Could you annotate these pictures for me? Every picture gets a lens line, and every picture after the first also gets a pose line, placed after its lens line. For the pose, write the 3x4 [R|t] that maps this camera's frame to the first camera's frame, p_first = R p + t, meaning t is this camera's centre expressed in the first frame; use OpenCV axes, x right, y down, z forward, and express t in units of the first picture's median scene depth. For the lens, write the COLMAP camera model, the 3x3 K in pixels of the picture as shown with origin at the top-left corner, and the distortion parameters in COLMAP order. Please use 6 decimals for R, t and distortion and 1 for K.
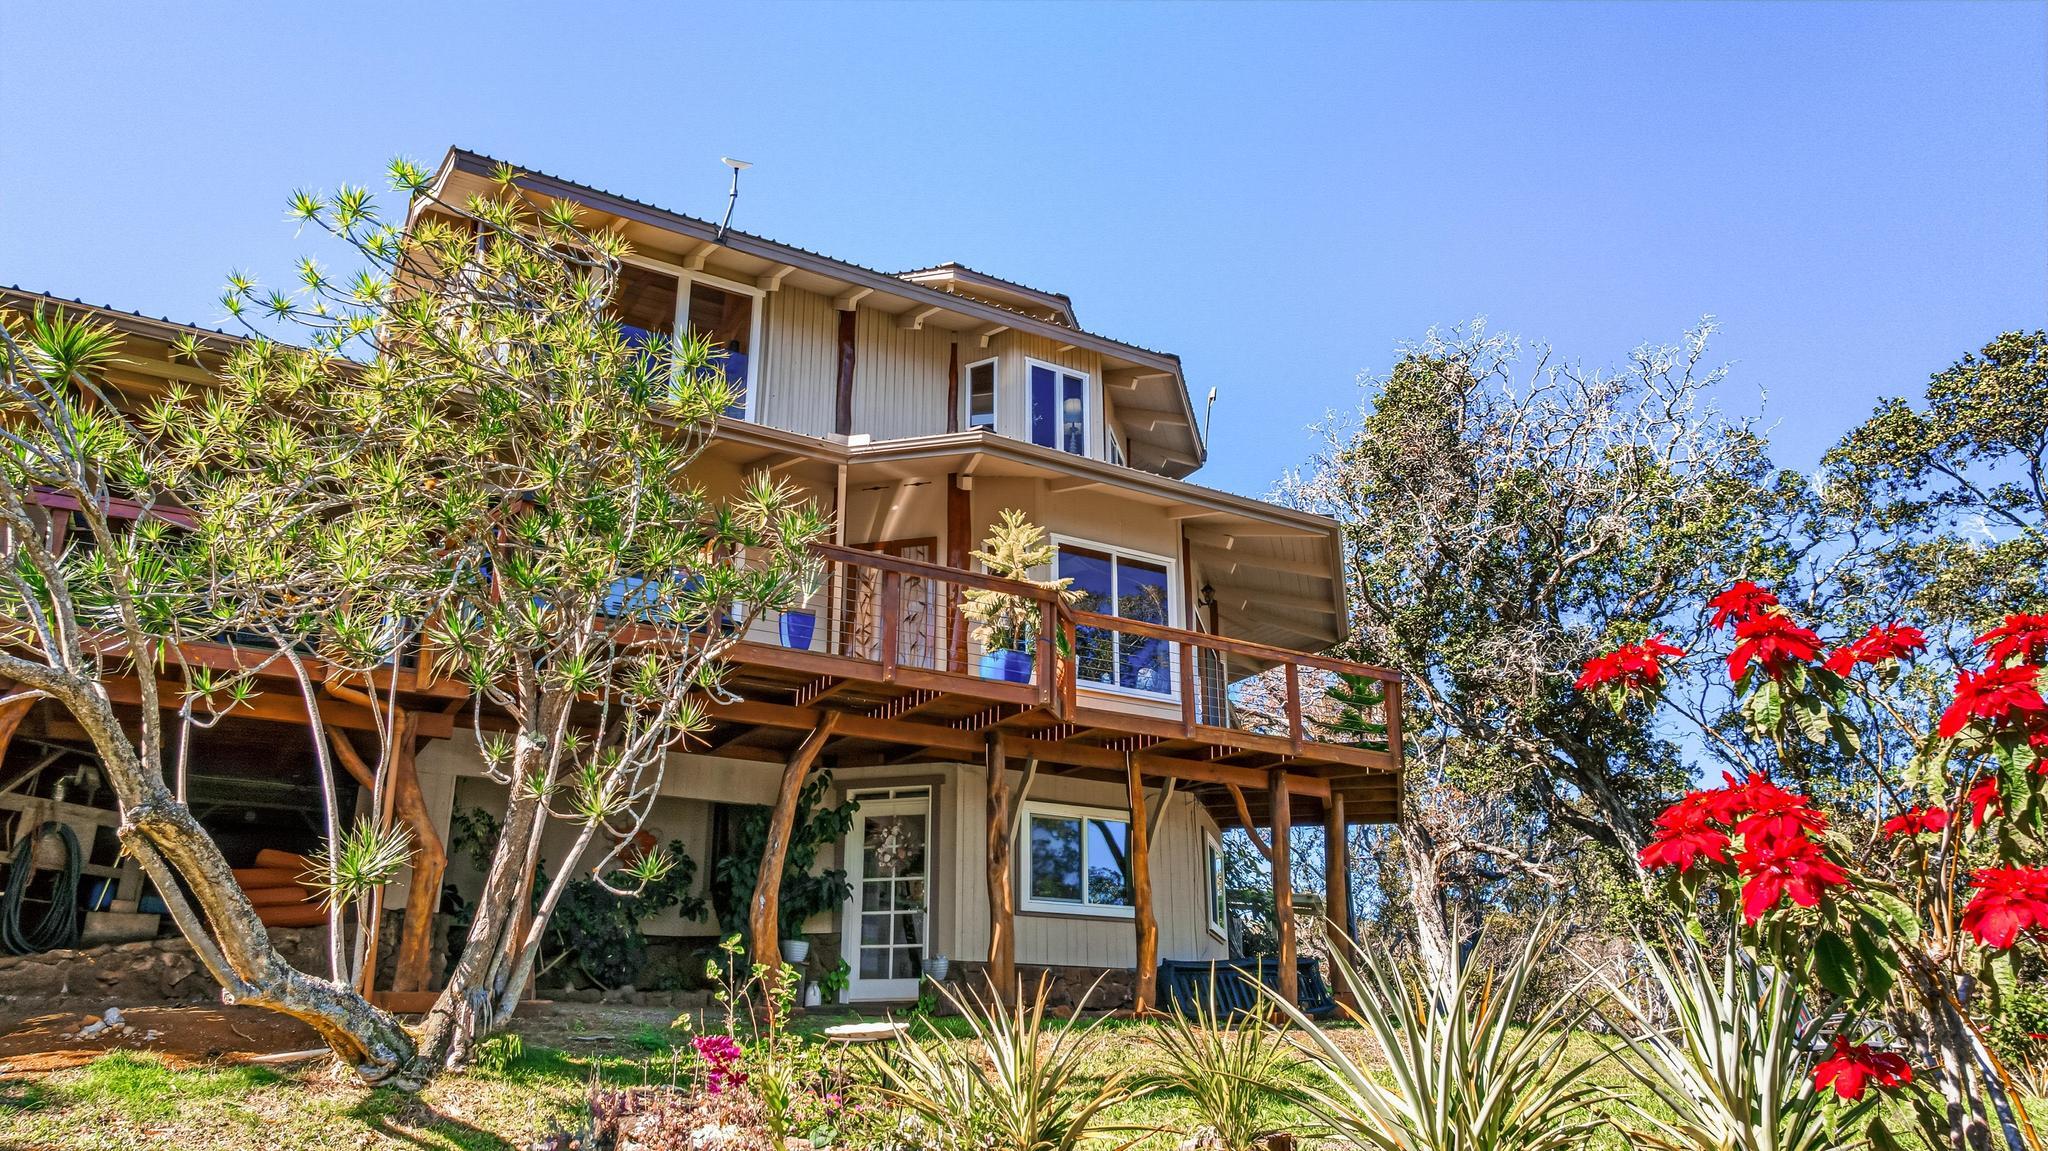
lens RADIAL K [[1490.7, 0, 1024.0], [0, 1490.7, 575.5], [0, 0, 1]] dist [-0.043700, 0.000937]
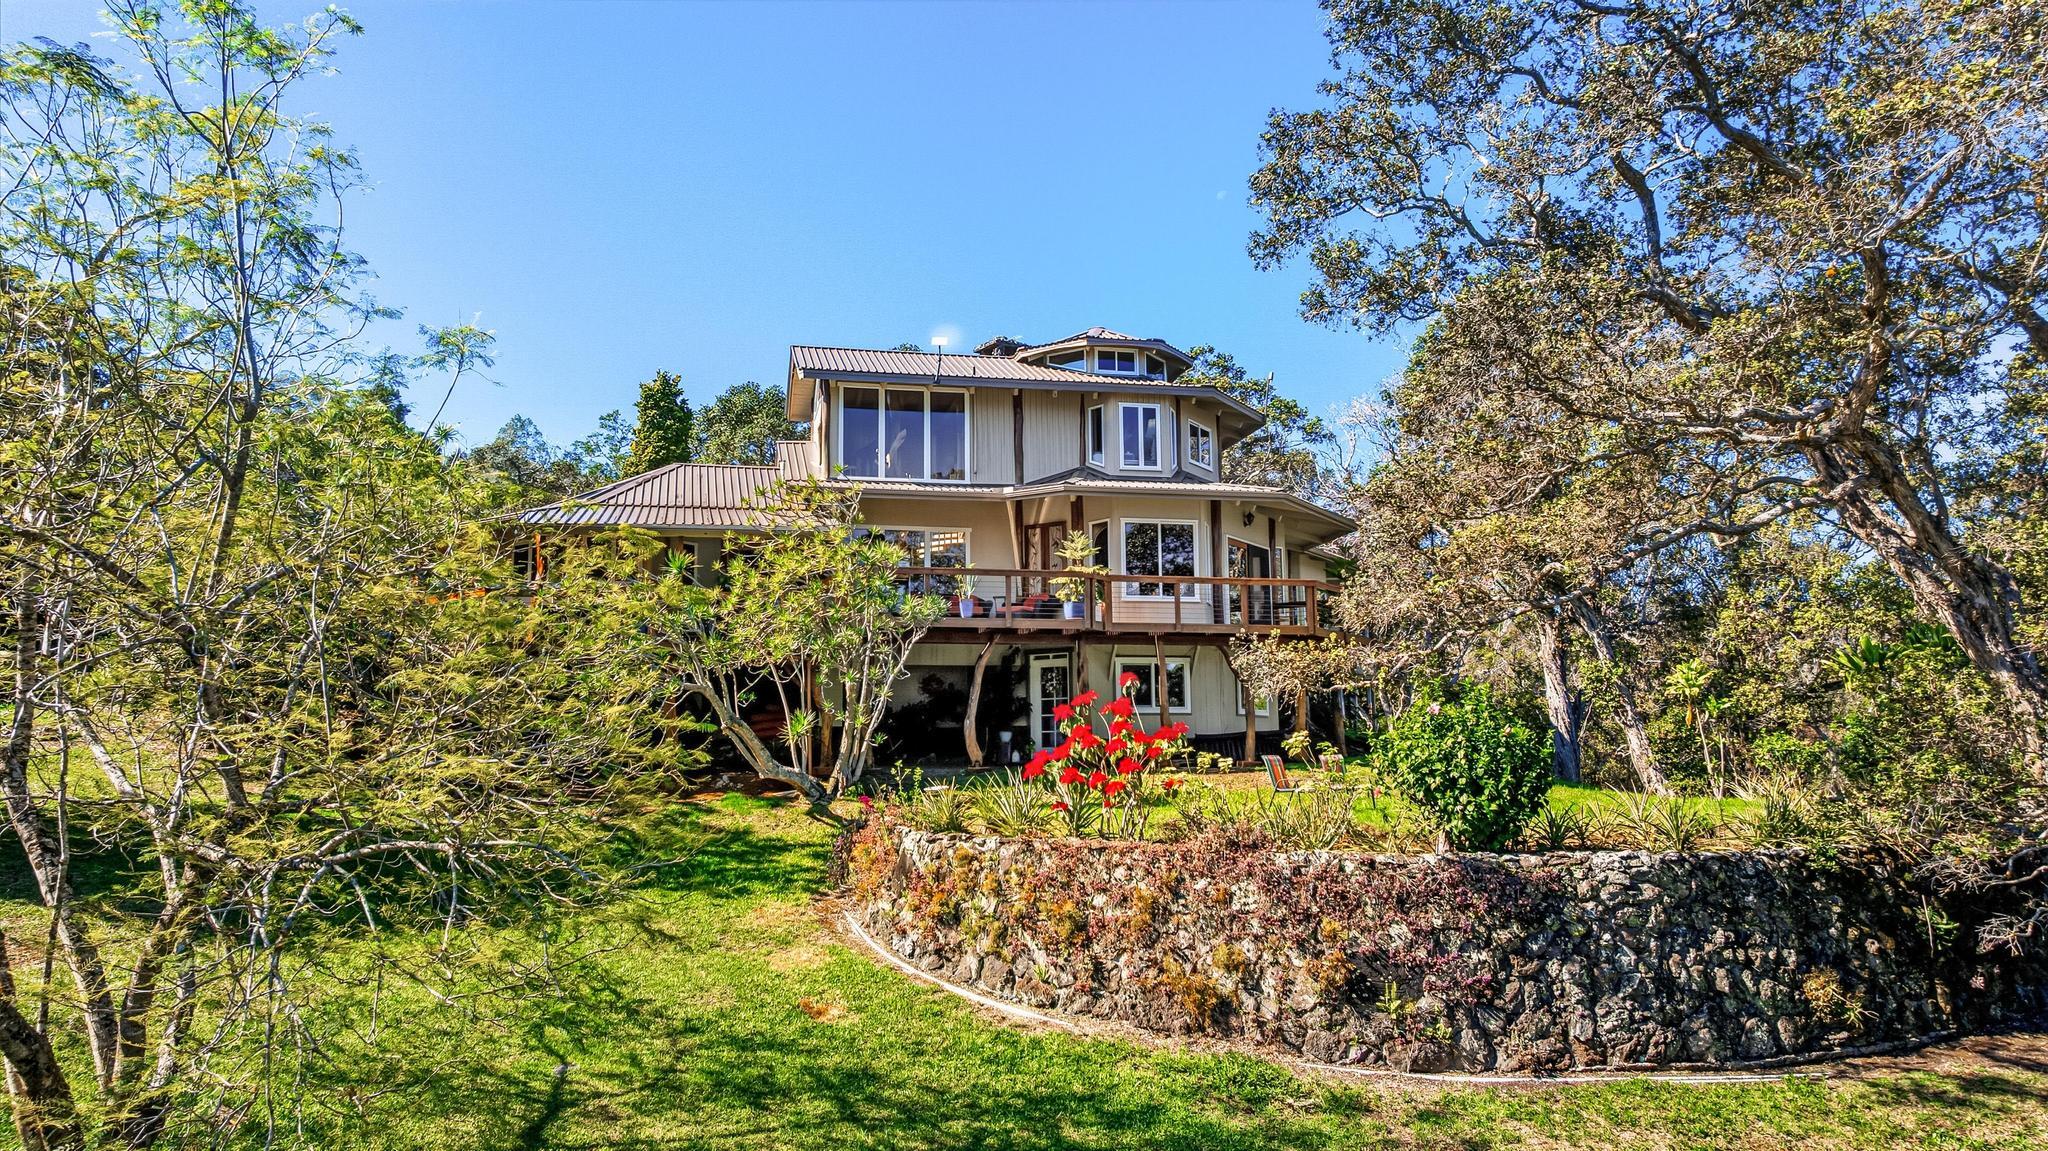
lens RADIAL K [[1490.7, 0, 1024.0], [0, 1490.7, 575.5], [0, 0, 1]] dist [-0.043700, 0.000937]
pose [[0.957328, -0.049835, -0.284676, 0.692384], [0.102873, 0.979265, 0.174521, -0.476926], [0.270076, -0.196359, 0.942604, -1.321386]]
